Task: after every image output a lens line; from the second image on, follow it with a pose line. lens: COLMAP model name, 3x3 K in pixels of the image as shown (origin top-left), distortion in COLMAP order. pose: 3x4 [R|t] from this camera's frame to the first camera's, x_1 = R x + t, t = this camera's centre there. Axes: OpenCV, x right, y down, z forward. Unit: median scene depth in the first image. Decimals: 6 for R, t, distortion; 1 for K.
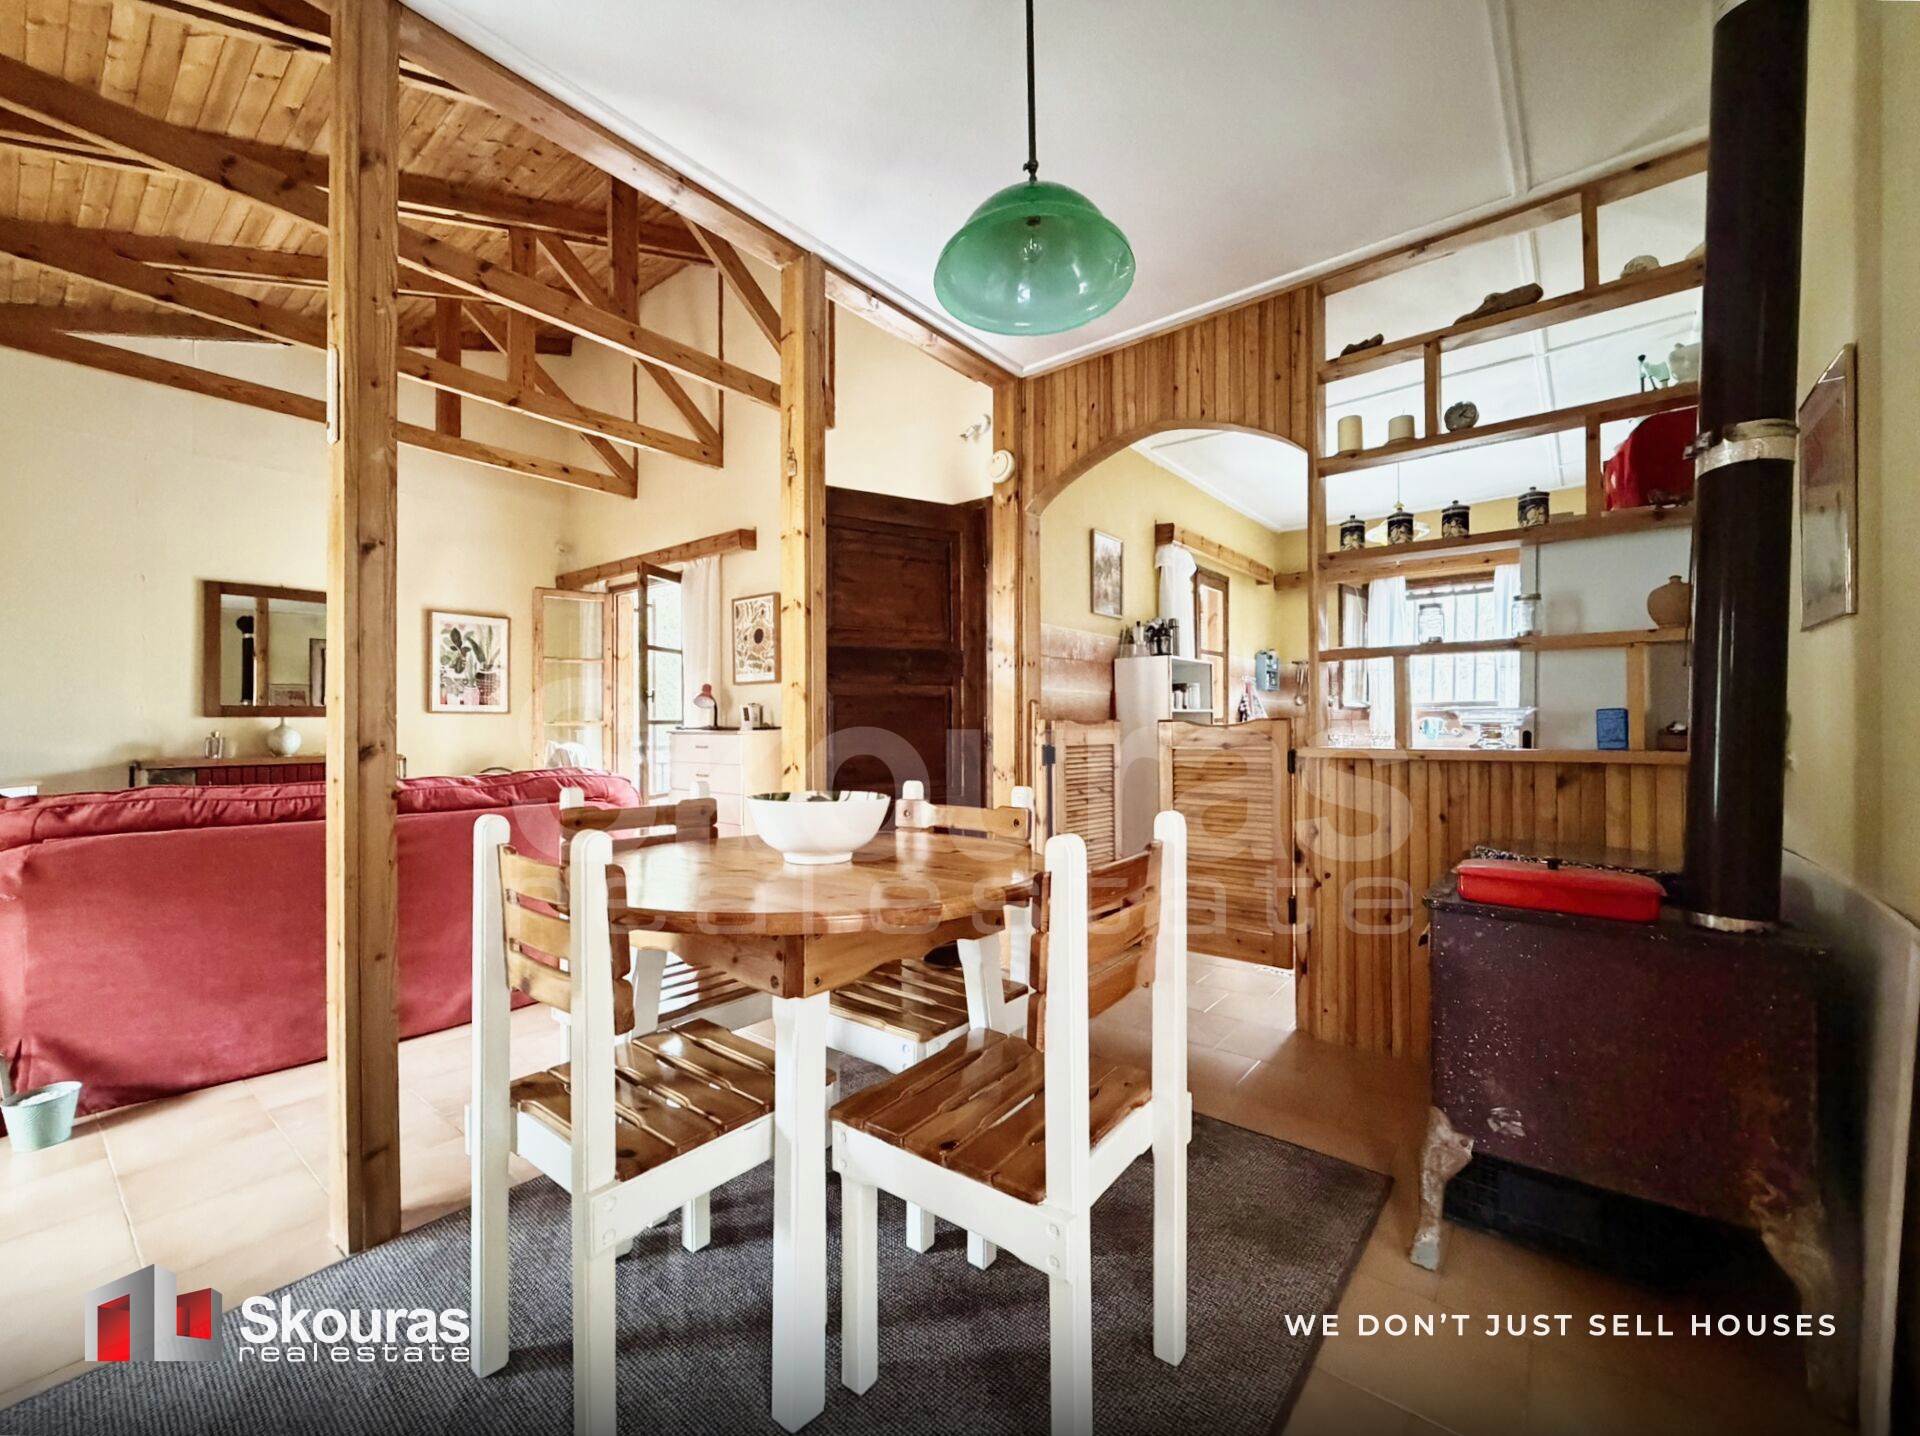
lens RADIAL K [[777.9, 0, 956.2], [0, 777.9, 716.3], [0, 0, 1]] dist [-0.000036, -0.000157]
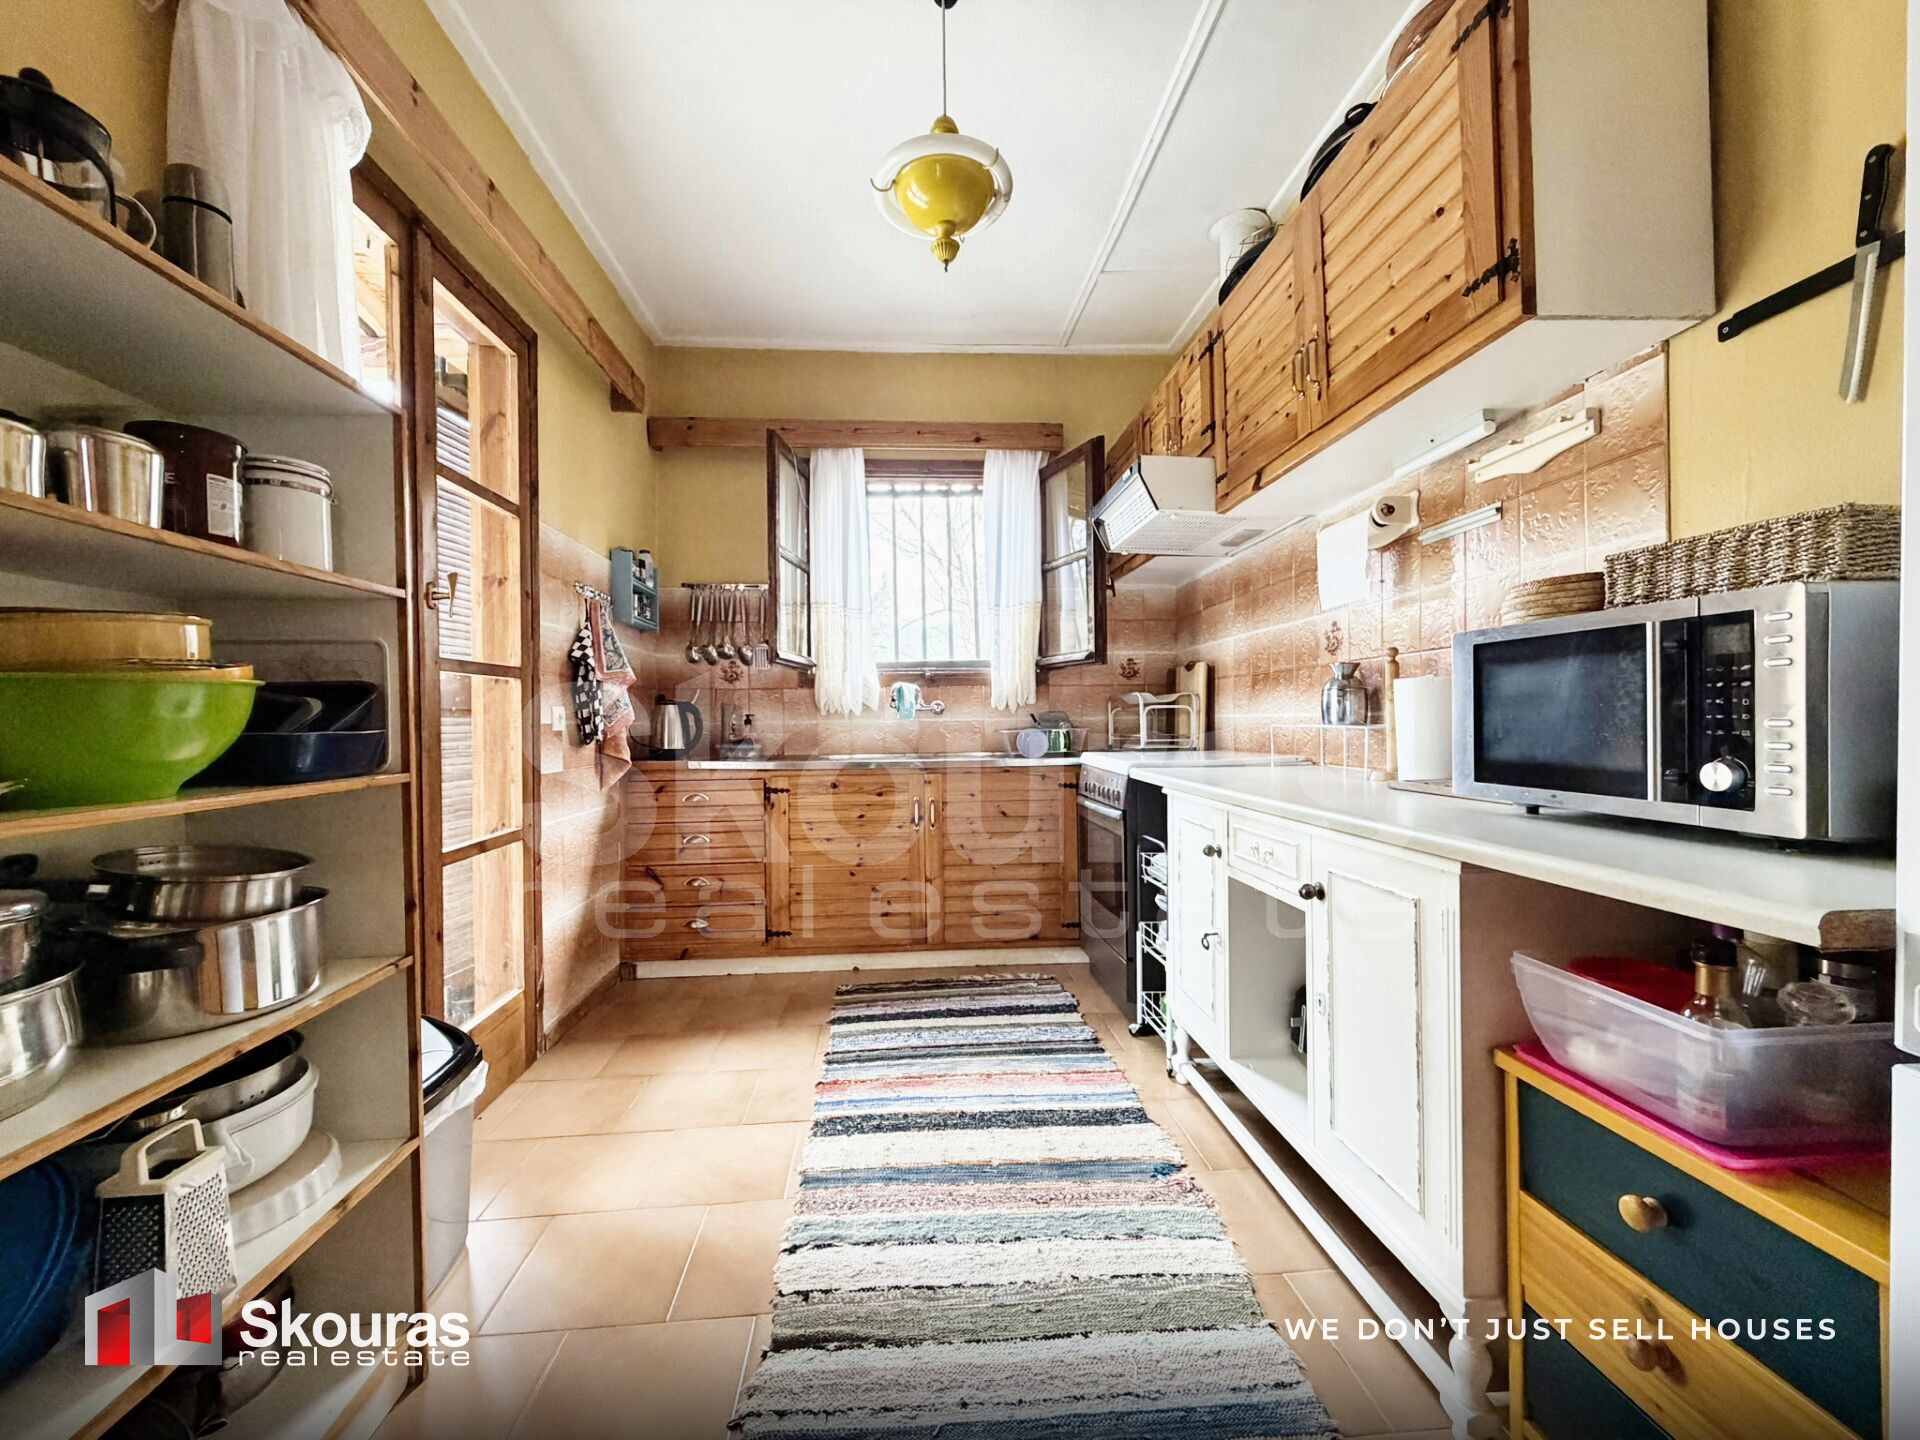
lens RADIAL K [[765.9, 0, 956.7], [0, 765.9, 721.0], [0, 0, 1]] dist [0.001652, -0.000350]
pose [[0.726320, -0.002272, 0.687353, 0.230964], [0.001803, 0.999997, 0.001400, 0.030136], [-0.687355, 0.000222, 0.726322, 0.546104]]
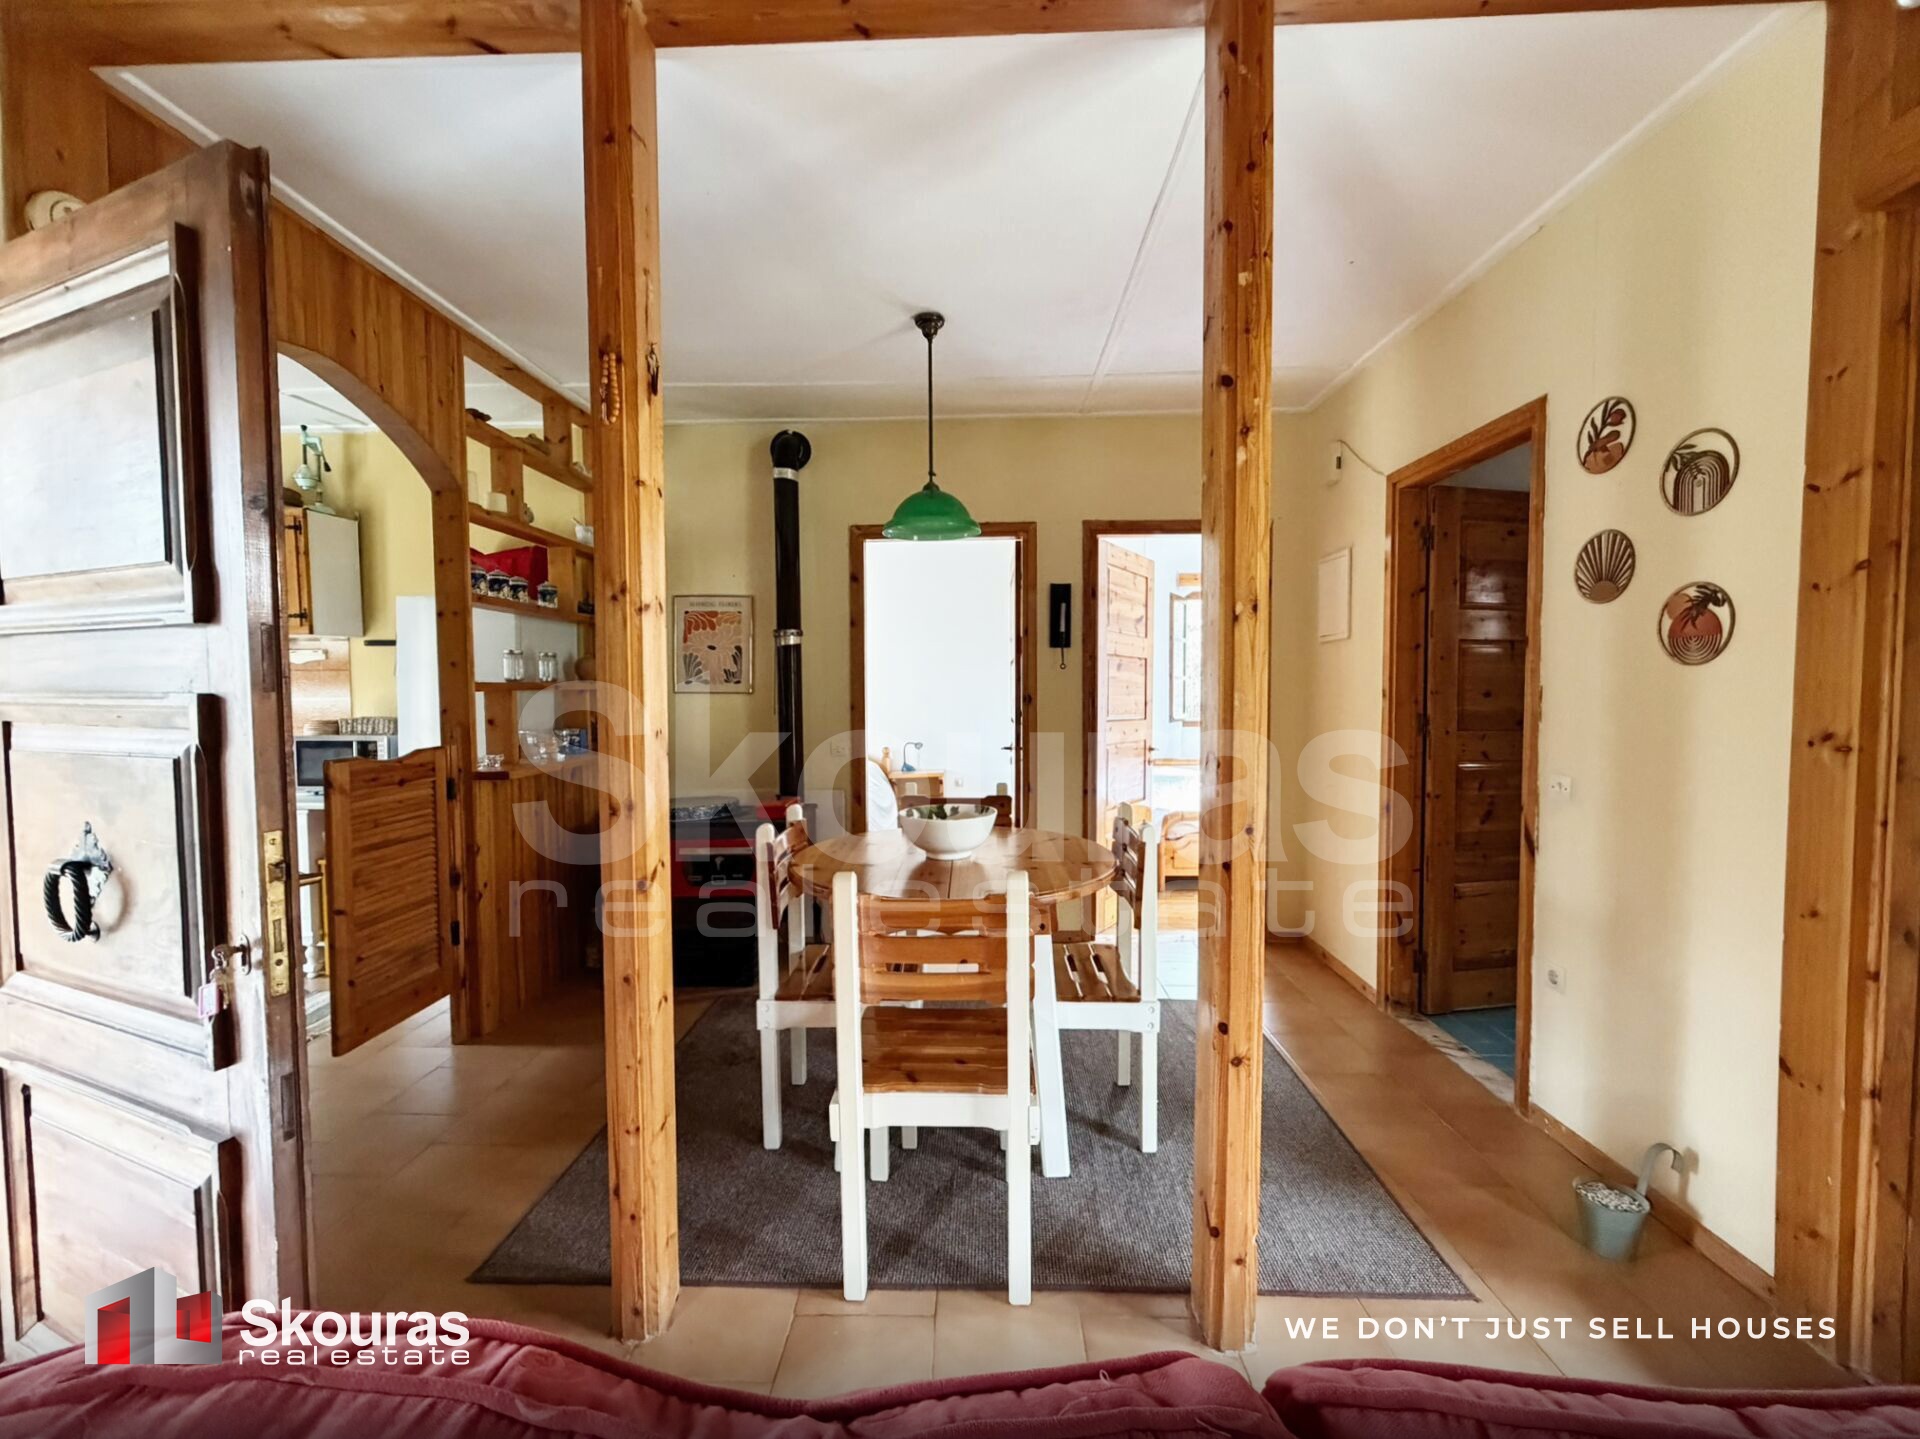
lens RADIAL K [[768.0, 0, 954.3], [0, 768.0, 721.0], [0, 0, 1]] dist [0.000414, 0.000151]
pose [[-0.600486, -0.028833, 0.799115, -0.392364], [-0.003109, 0.999426, 0.033725, -0.033644], [-0.799629, 0.017767, -0.600231, 0.547061]]
